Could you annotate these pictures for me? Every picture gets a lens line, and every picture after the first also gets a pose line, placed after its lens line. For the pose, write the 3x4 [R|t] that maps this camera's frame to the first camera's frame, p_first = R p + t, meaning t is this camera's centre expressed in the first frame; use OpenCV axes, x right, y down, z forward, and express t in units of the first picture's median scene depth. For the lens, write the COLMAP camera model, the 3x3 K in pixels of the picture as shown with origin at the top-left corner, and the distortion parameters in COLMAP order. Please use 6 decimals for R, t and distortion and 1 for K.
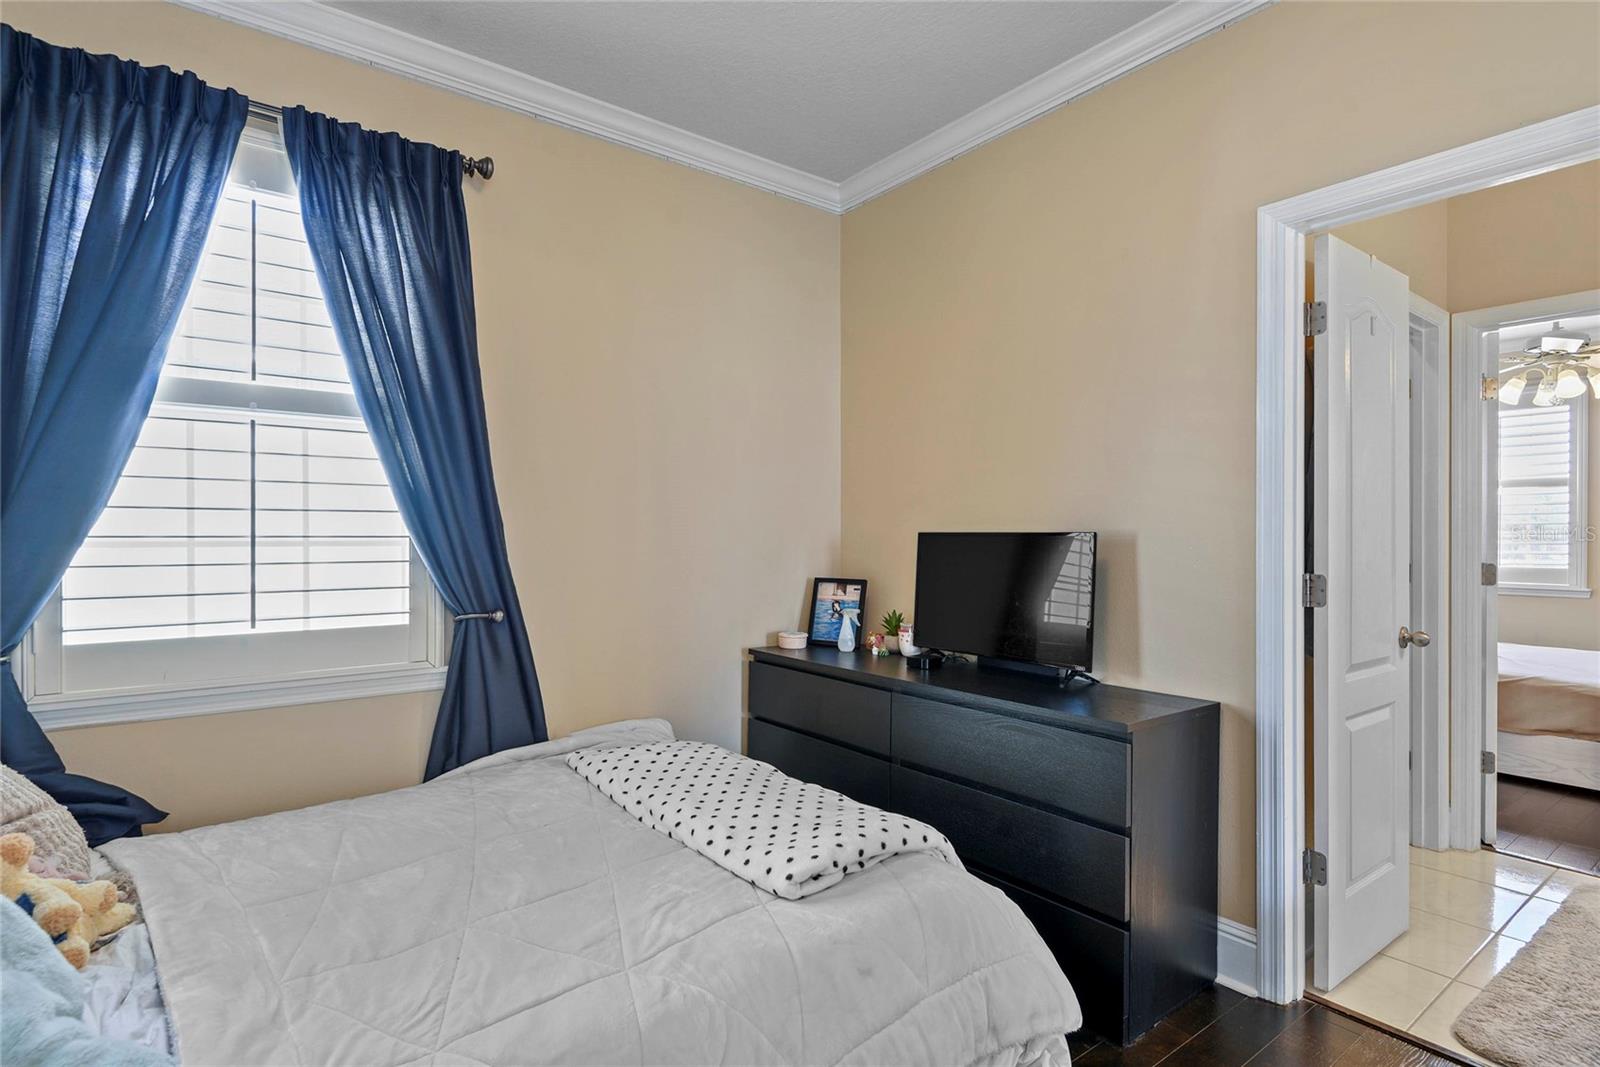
lens RADIAL K [[802.6, 0, 793.3], [0, 802.6, 533.8], [0, 0, 1]] dist [-0.013432, -0.000926]
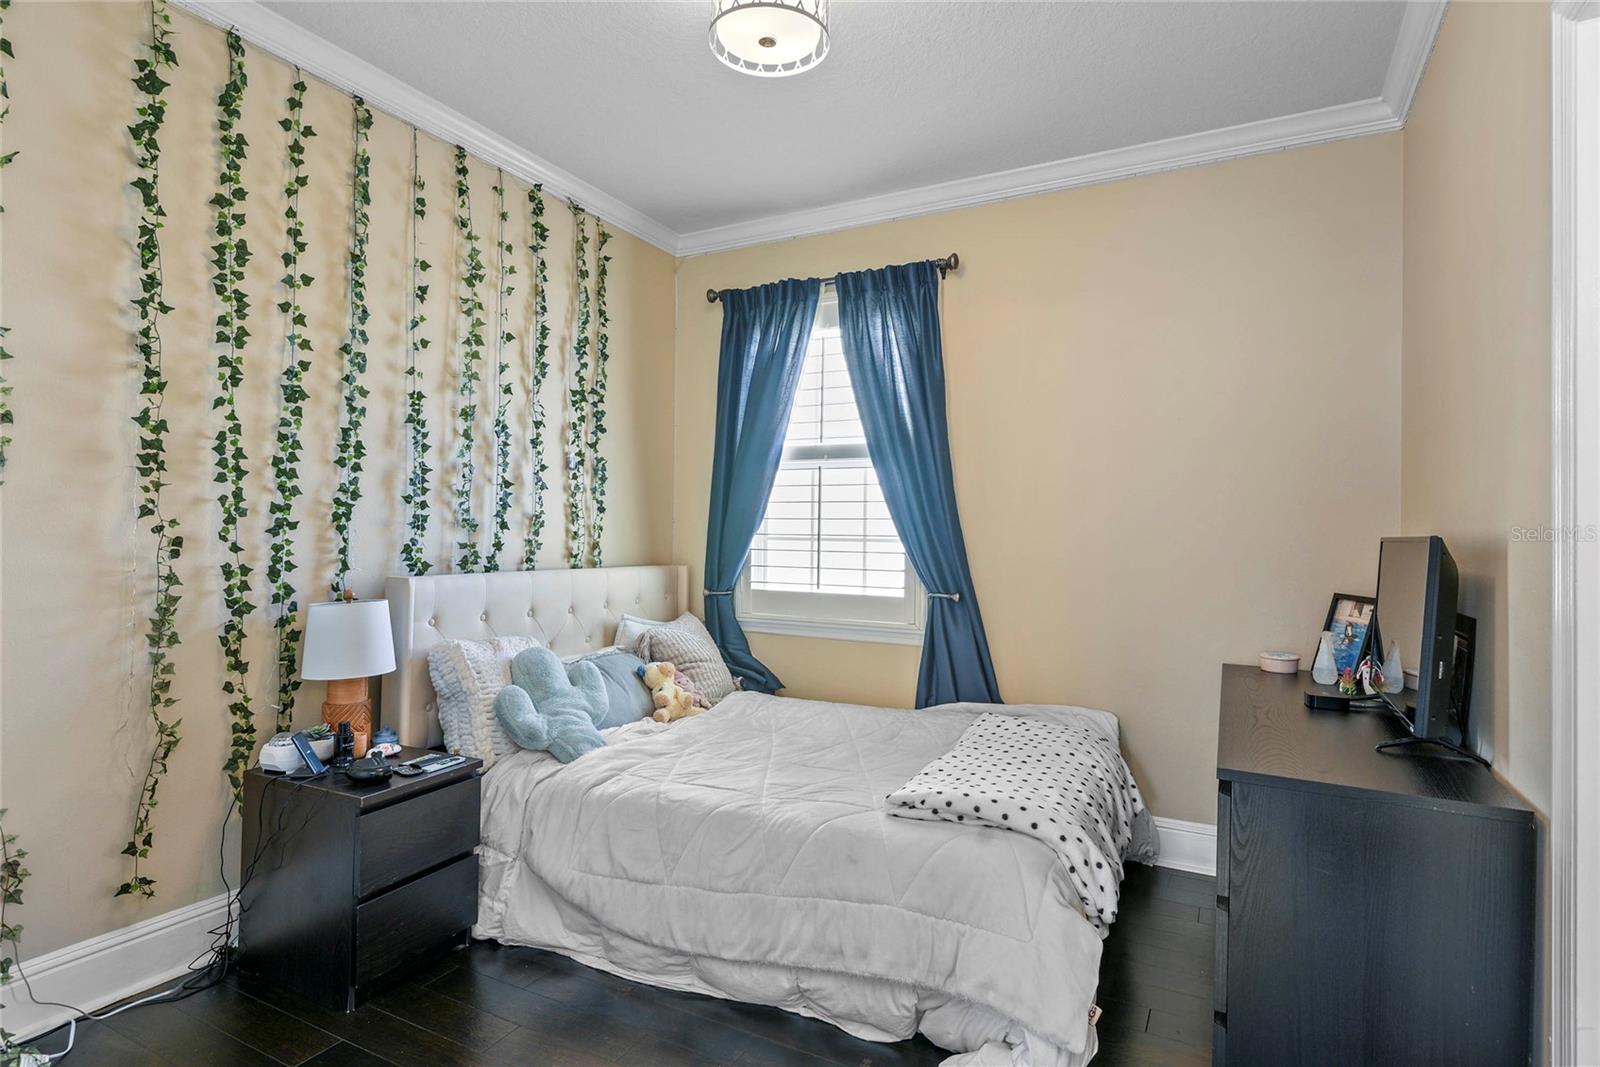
lens RADIAL K [[802.6, 0, 794.6], [0, 802.6, 530.6], [0, 0, 1]] dist [-0.013432, -0.000926]
pose [[0.423148, -0.000947, -0.906060, 0.803903], [-0.017106, 0.999813, -0.009033, 0.010126], [0.905899, 0.019321, 0.423052, 0.221862]]
